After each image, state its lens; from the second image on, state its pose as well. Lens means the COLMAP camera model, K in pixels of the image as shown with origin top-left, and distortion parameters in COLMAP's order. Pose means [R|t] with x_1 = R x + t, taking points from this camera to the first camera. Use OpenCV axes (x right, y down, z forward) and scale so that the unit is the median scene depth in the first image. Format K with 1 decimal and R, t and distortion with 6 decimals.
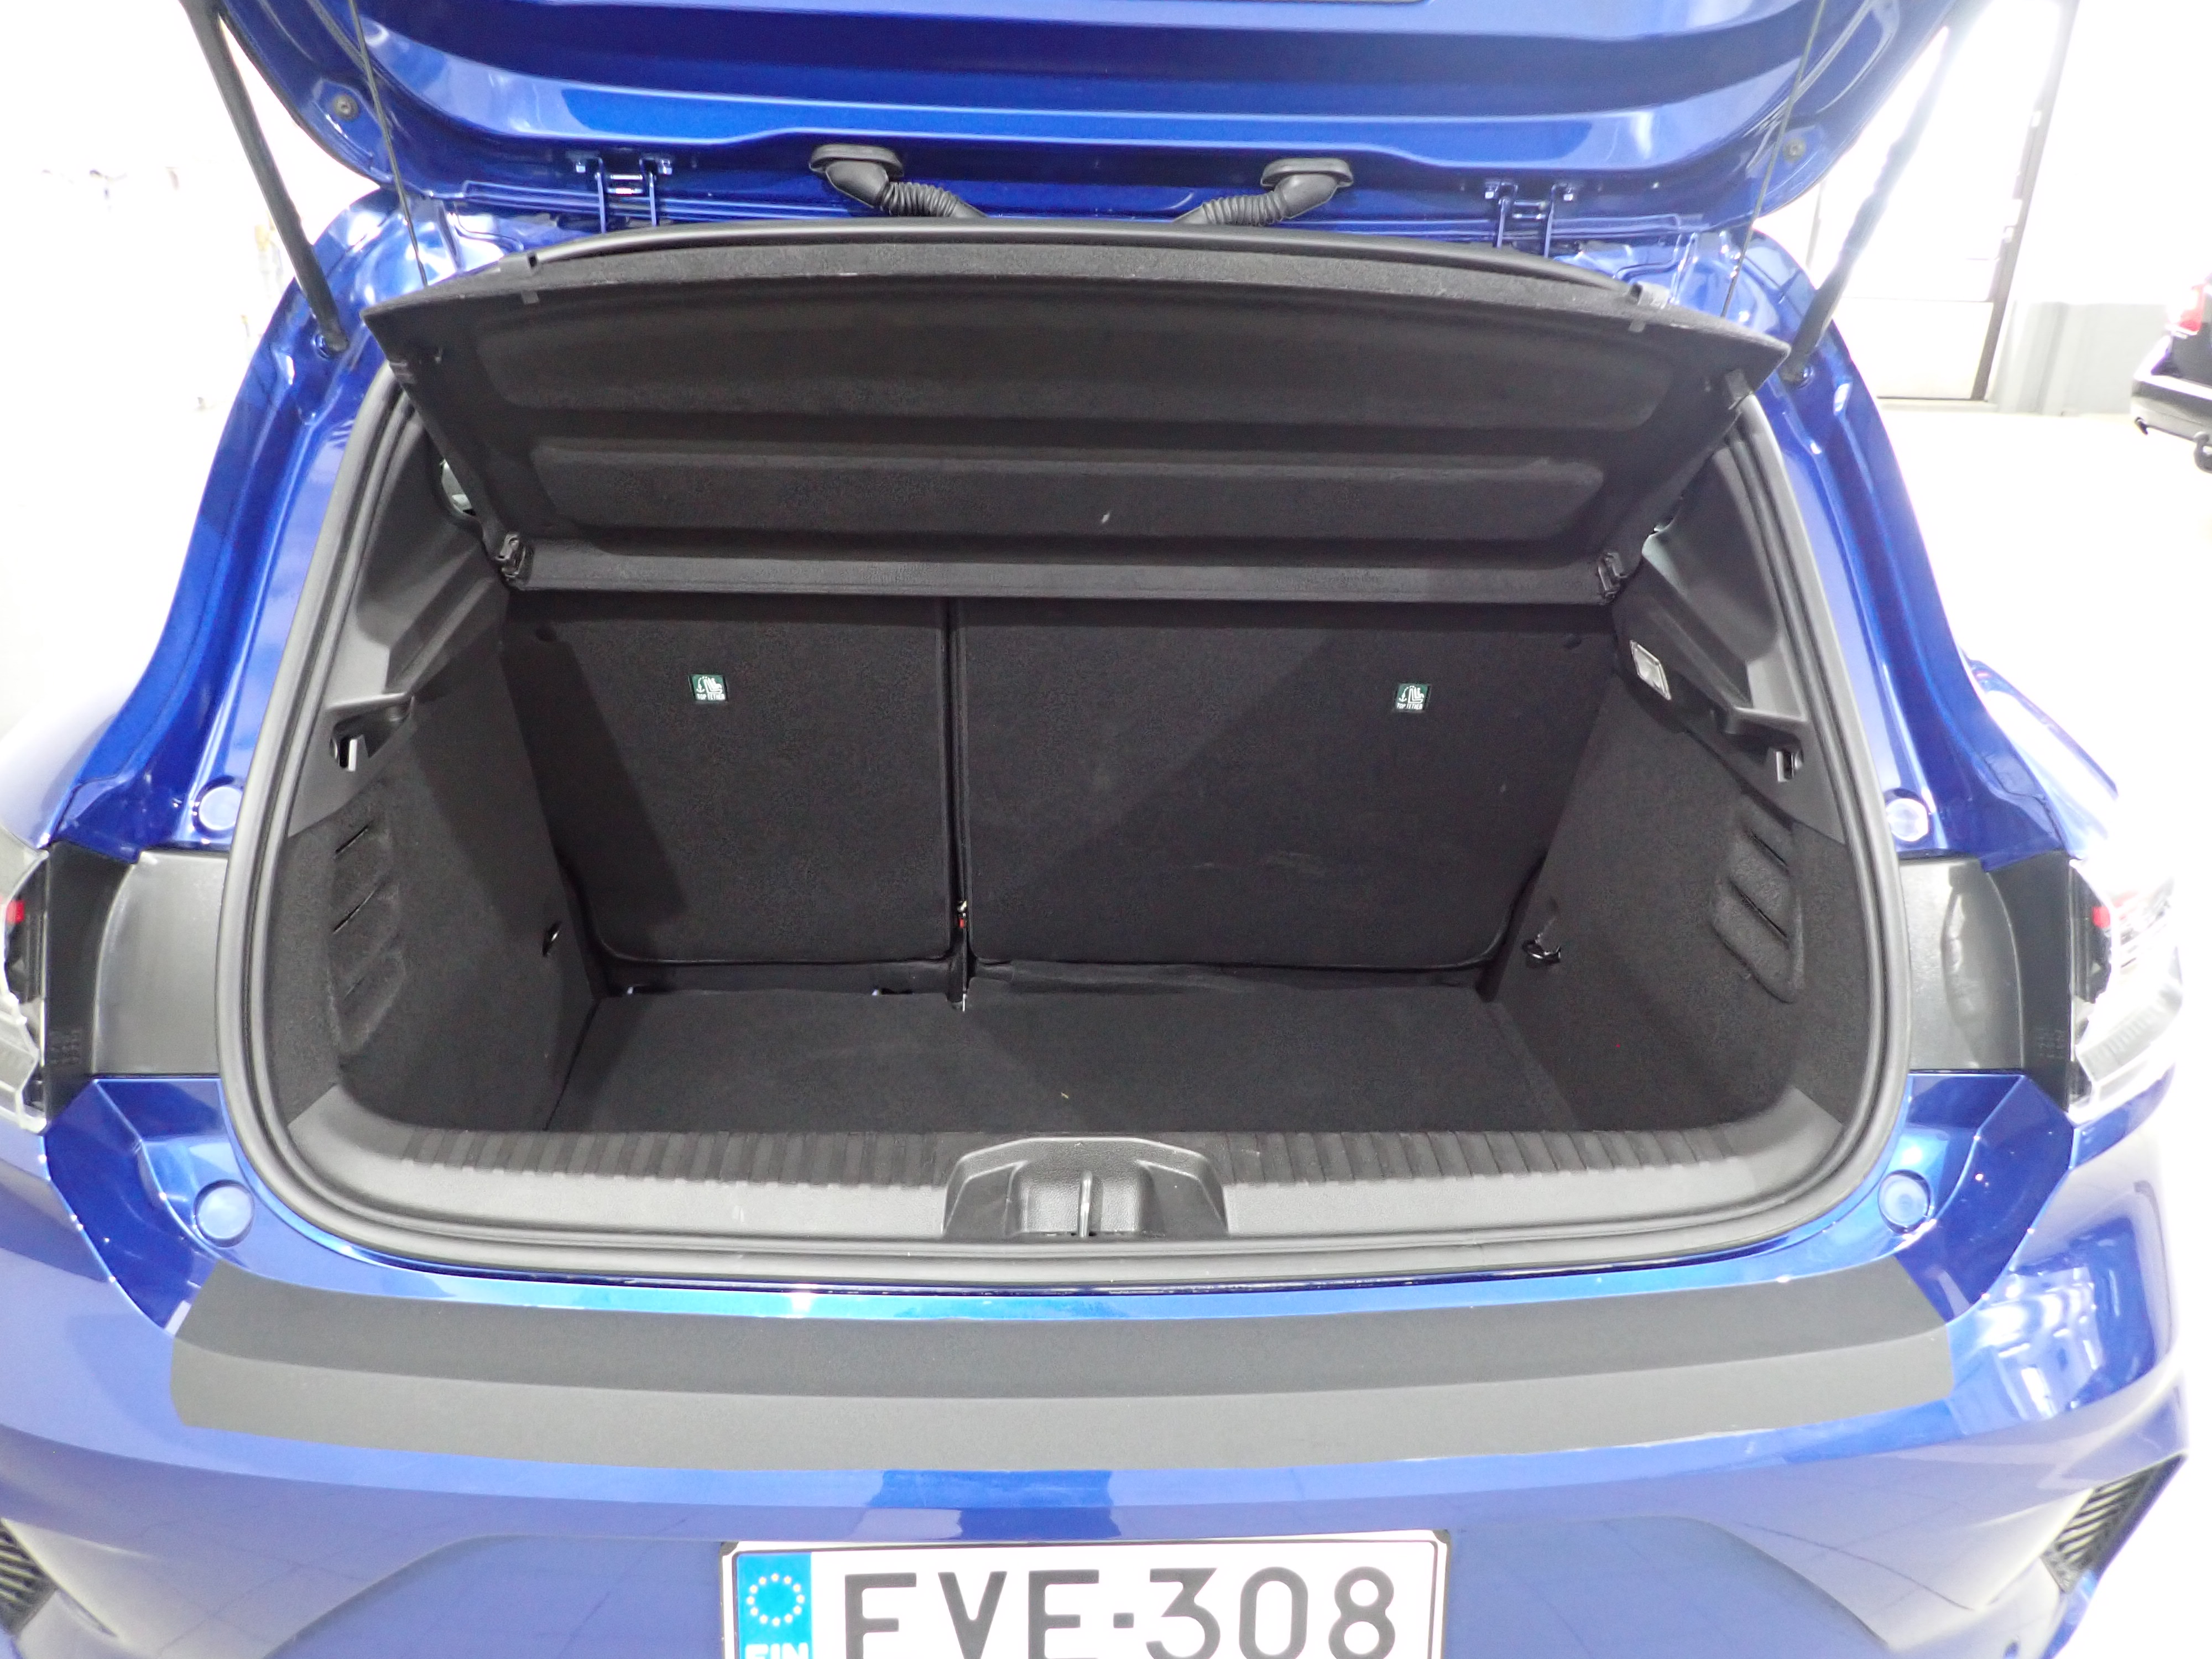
lens RADIAL K [[1619.5, 0, 1092.6], [0, 1619.5, 836.6], [0, 0, 1]] dist [0.006299, -0.010847]
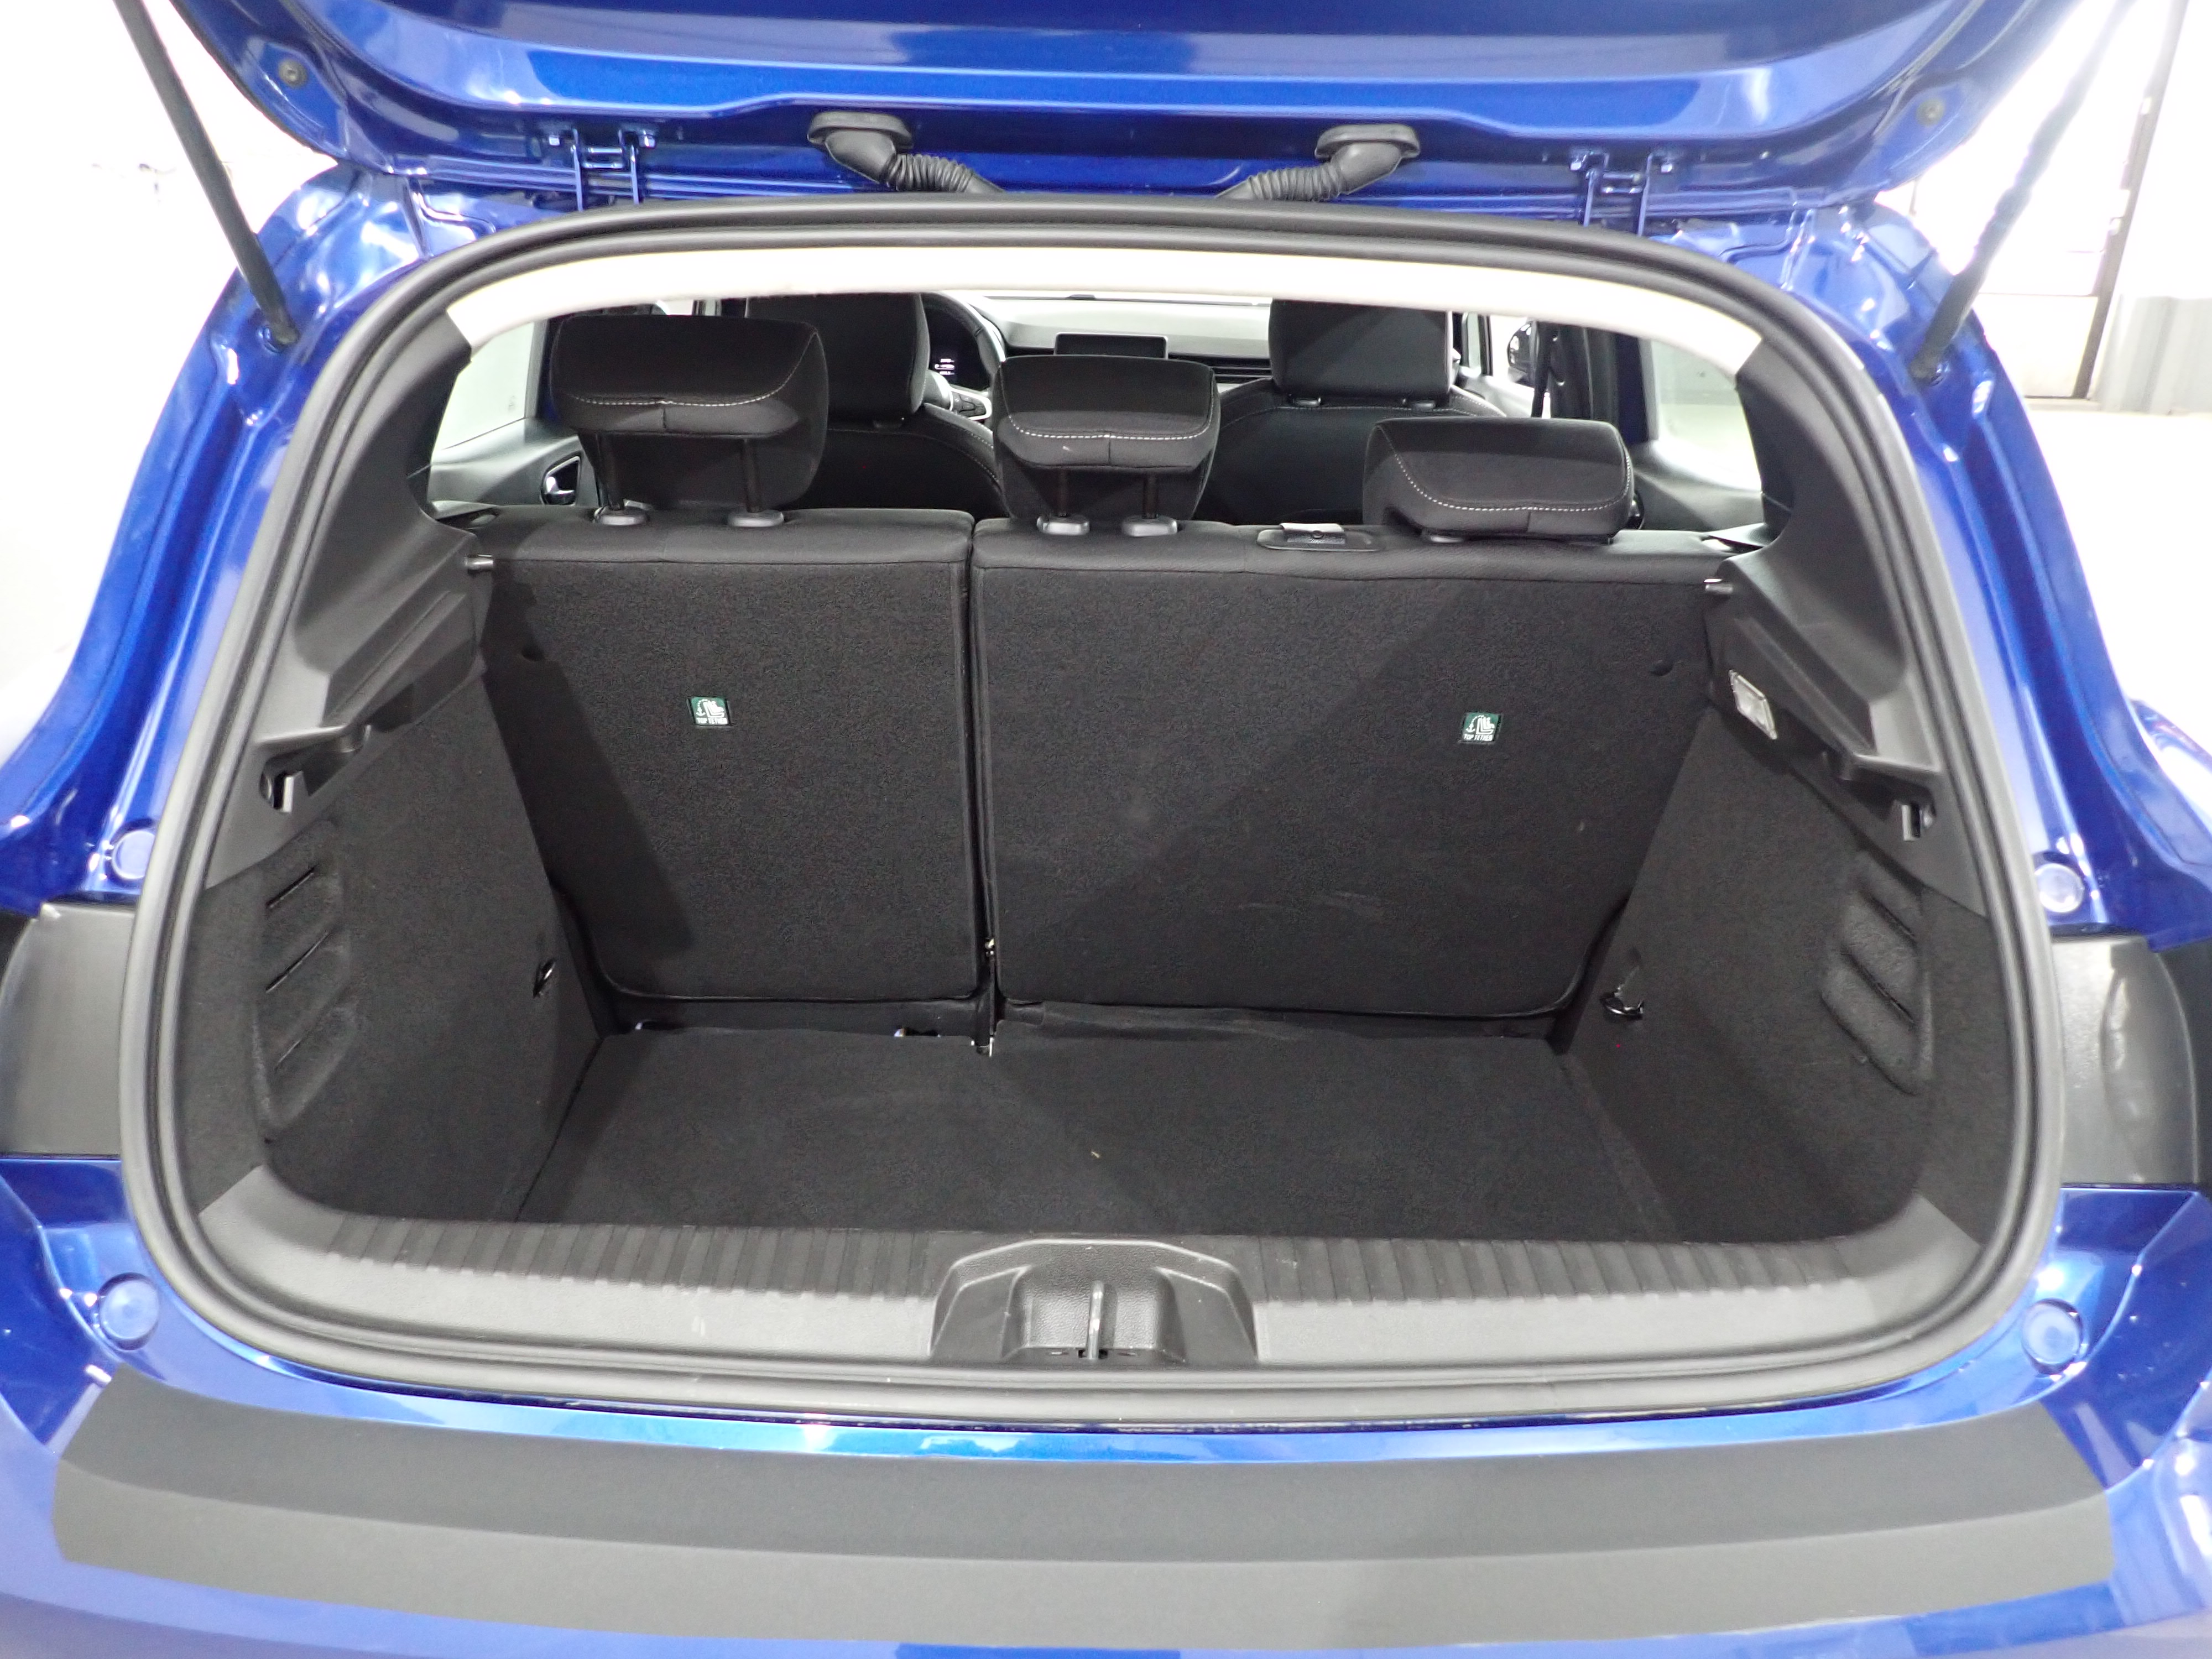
lens RADIAL K [[1619.5, 0, 1092.6], [0, 1619.5, 836.6], [0, 0, 1]] dist [0.006299, -0.010847]
pose [[0.999094, 0.011872, -0.040863, 0.024489], [-0.011805, 0.999929, 0.001904, -0.032446], [0.040883, -0.001420, 0.999163, 0.116837]]
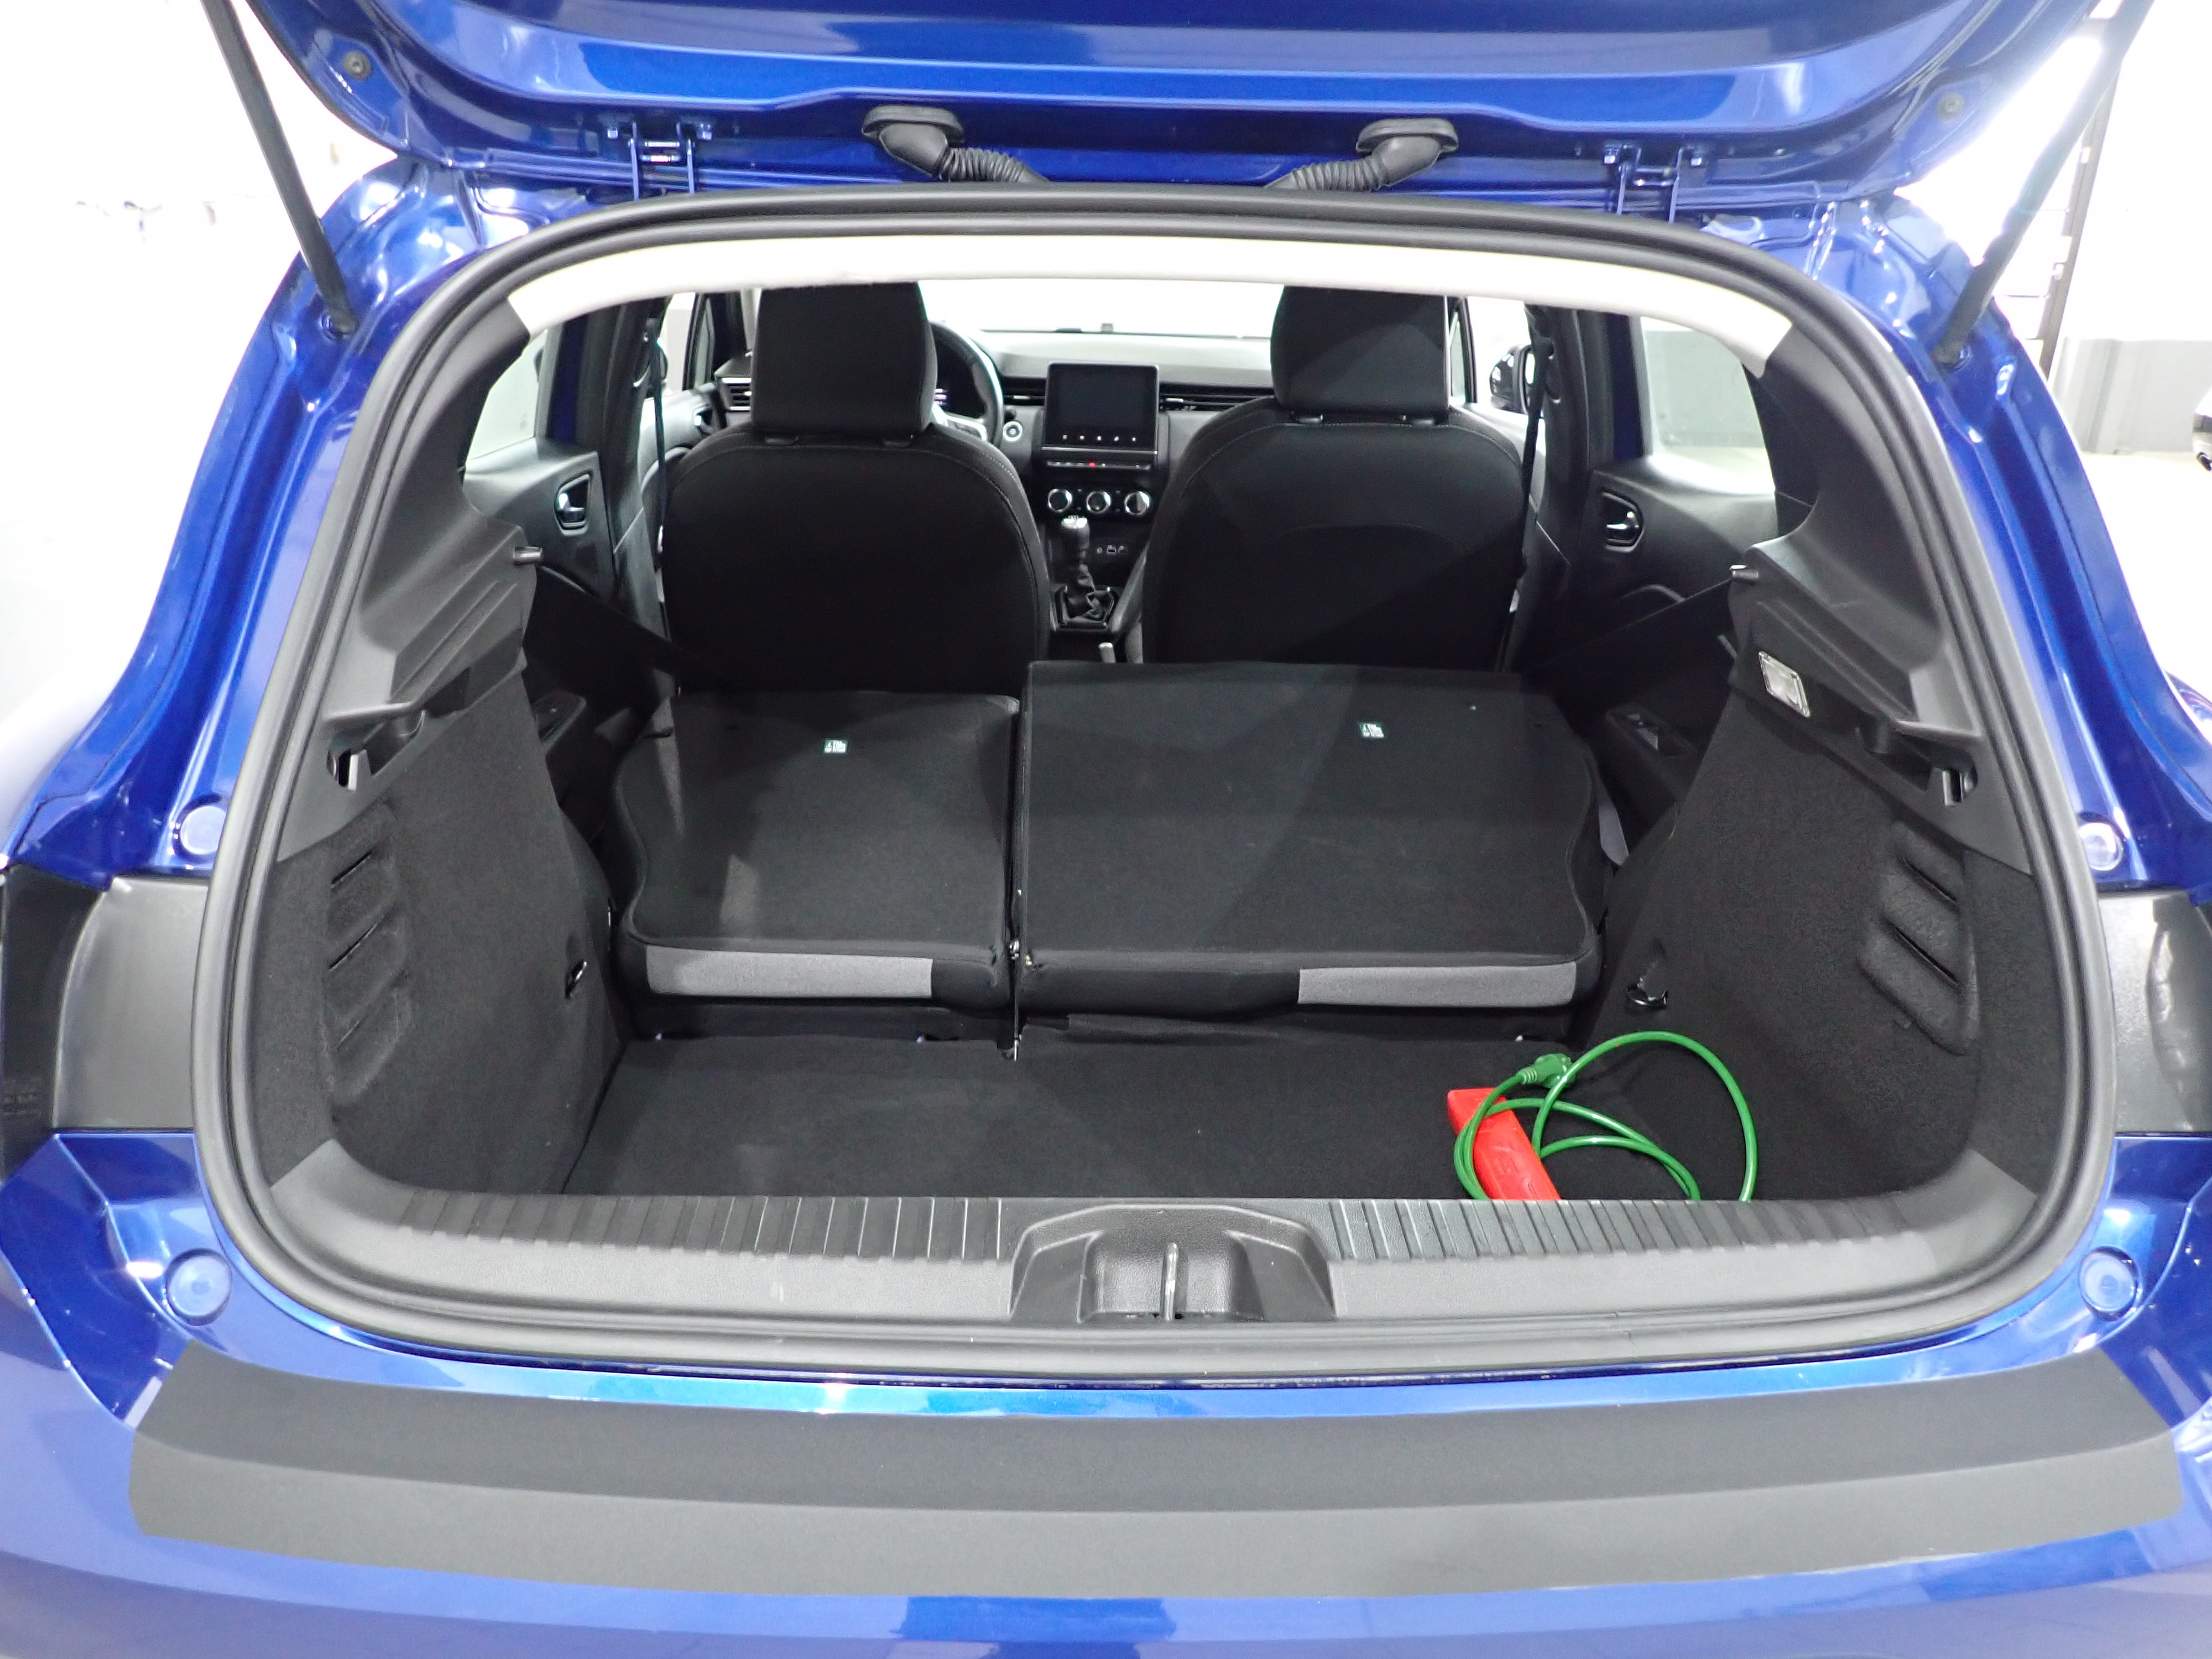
lens RADIAL K [[1619.5, 0, 1092.6], [0, 1619.5, 836.6], [0, 0, 1]] dist [0.006299, -0.010847]
pose [[0.999830, 0.001550, -0.018346, -0.028528], [-0.002066, 0.999602, -0.028144, 0.009585], [0.018295, 0.028178, 0.999435, 0.105049]]
